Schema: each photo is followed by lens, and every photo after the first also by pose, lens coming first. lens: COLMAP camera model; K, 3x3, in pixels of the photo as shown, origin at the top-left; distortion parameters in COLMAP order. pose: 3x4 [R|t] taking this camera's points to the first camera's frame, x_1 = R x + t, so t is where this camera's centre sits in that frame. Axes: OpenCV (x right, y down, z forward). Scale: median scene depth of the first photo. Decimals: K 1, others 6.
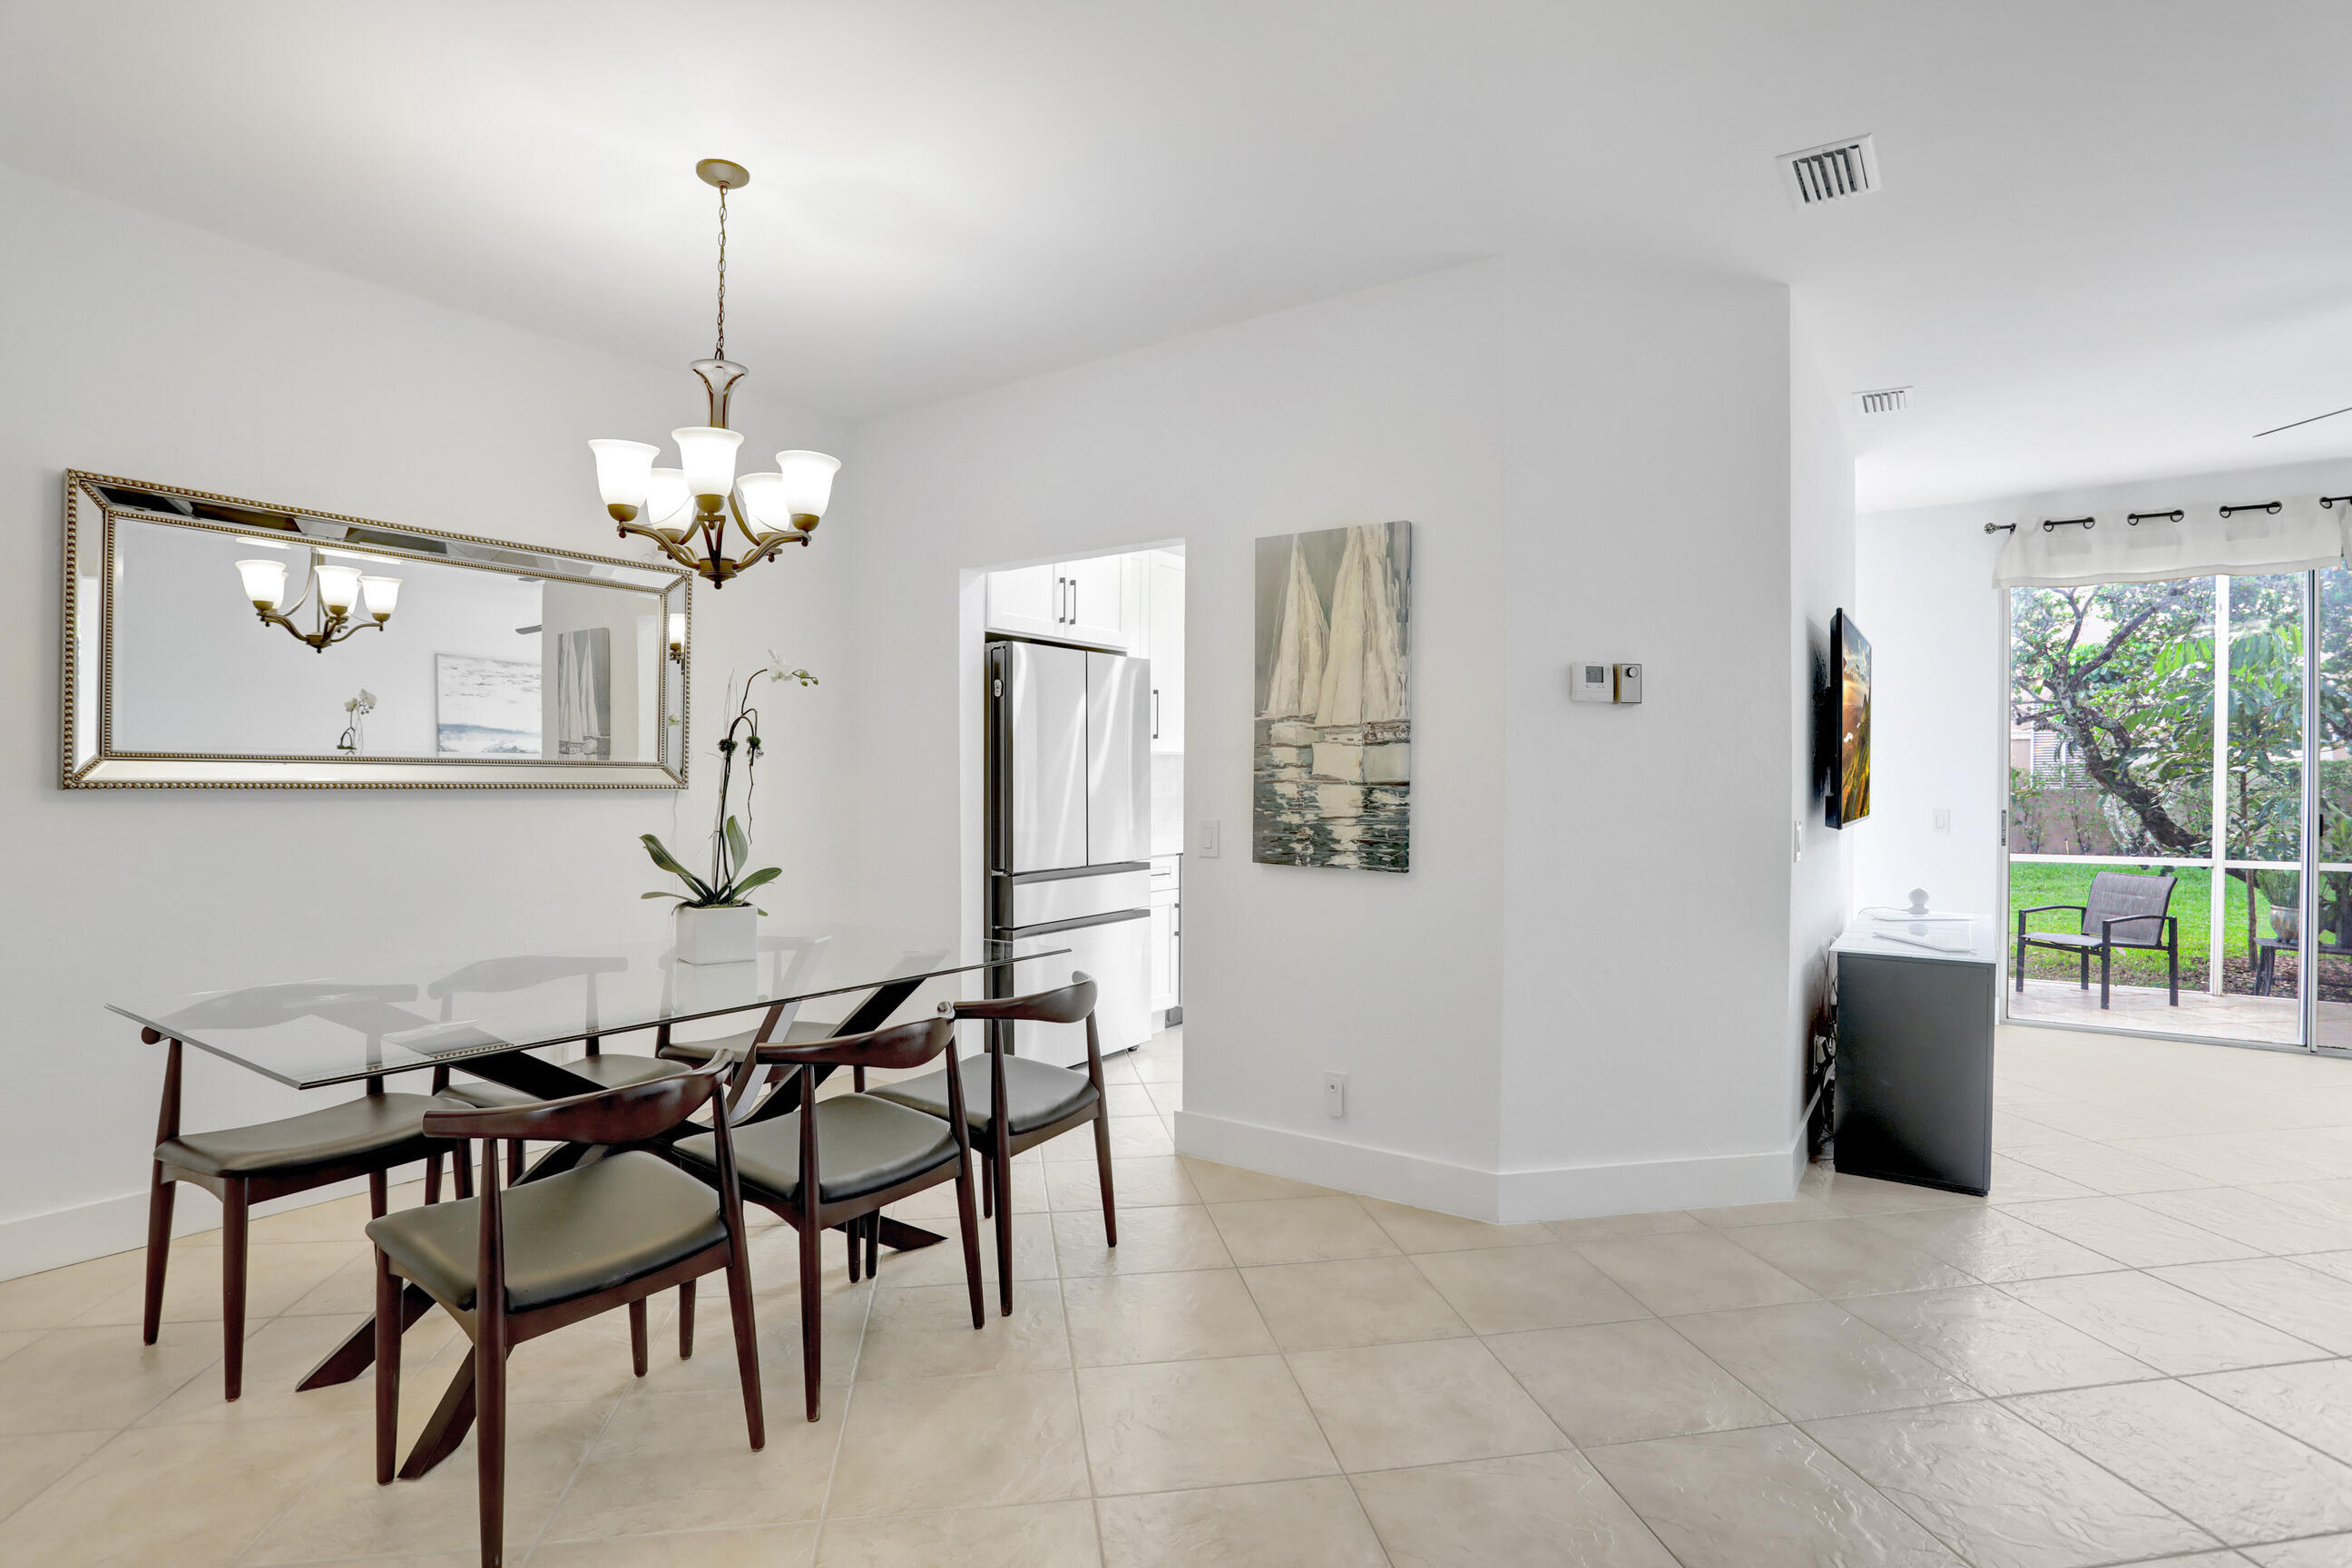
lens RADIAL K [[1157.8, 0, 1210.1], [0, 1157.8, 784.0], [0, 0, 1]] dist [-0.049479, 0.028425]
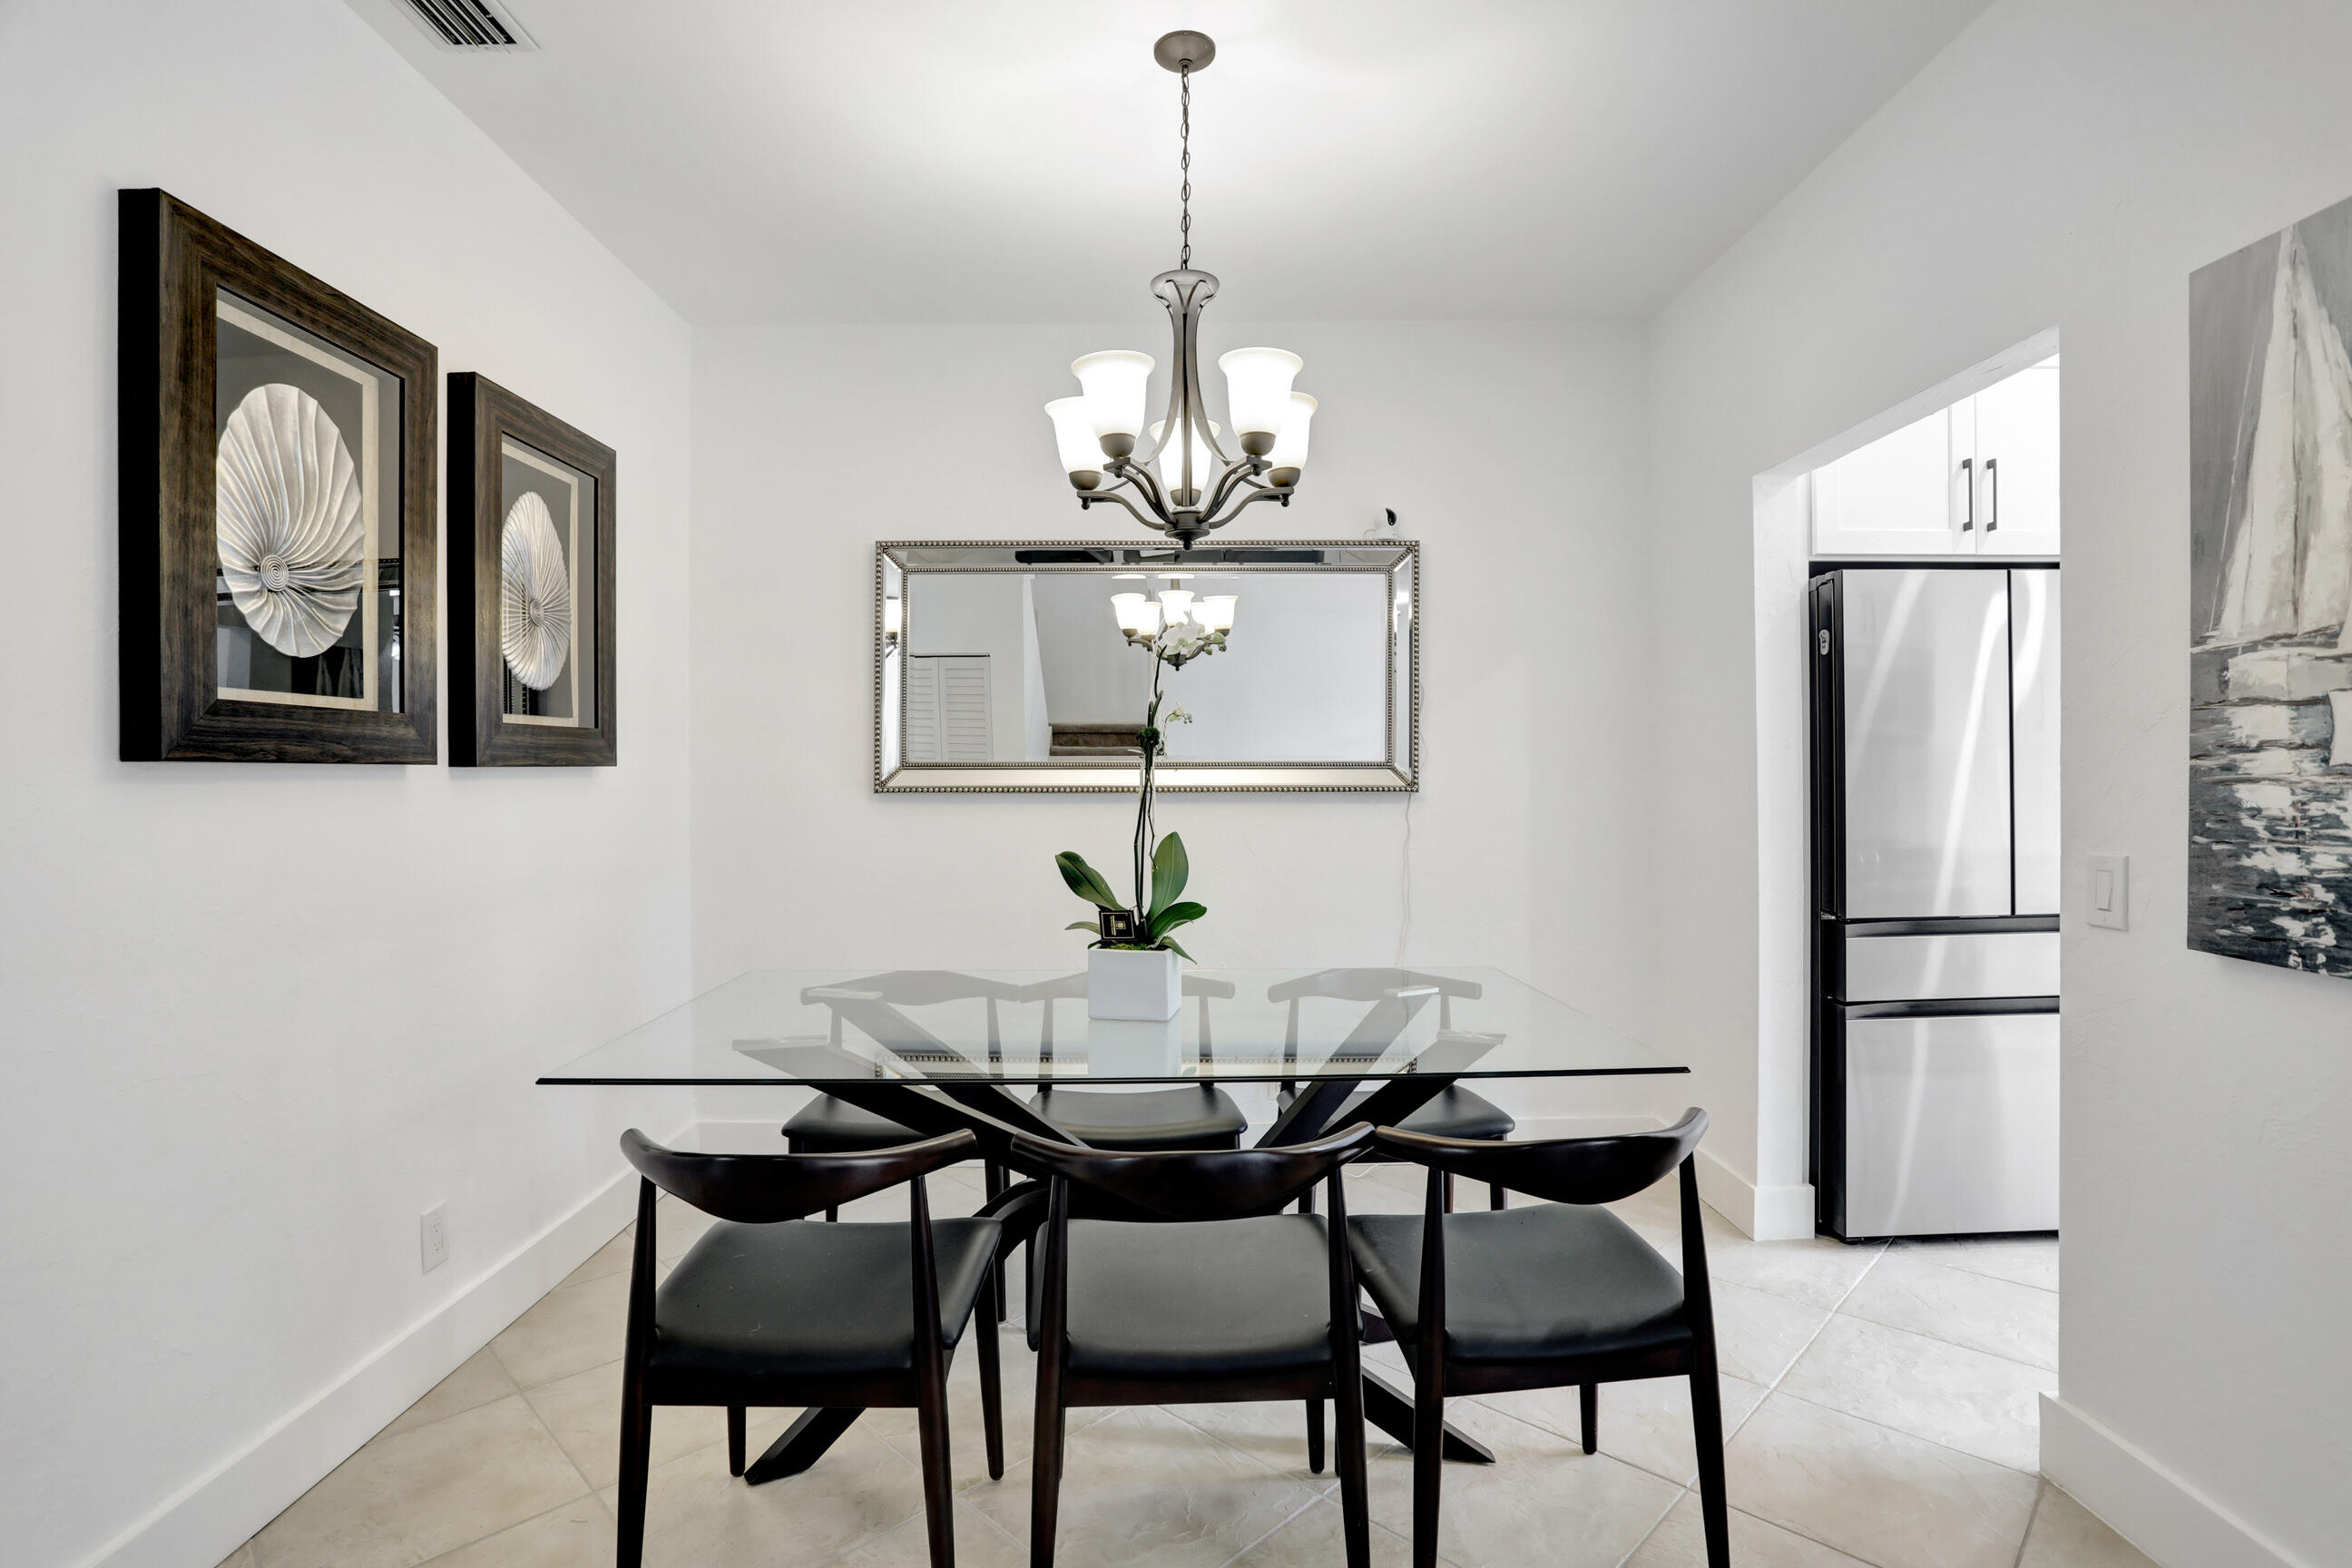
lens RADIAL K [[1157.8, 0, 1210.1], [0, 1157.8, 784.0], [0, 0, 1]] dist [-0.049479, 0.028425]
pose [[0.582438, -0.002758, -0.812870, 0.186237], [0.005355, 0.999986, 0.000444, -0.003268], [0.812858, -0.004611, 0.582444, 0.400398]]
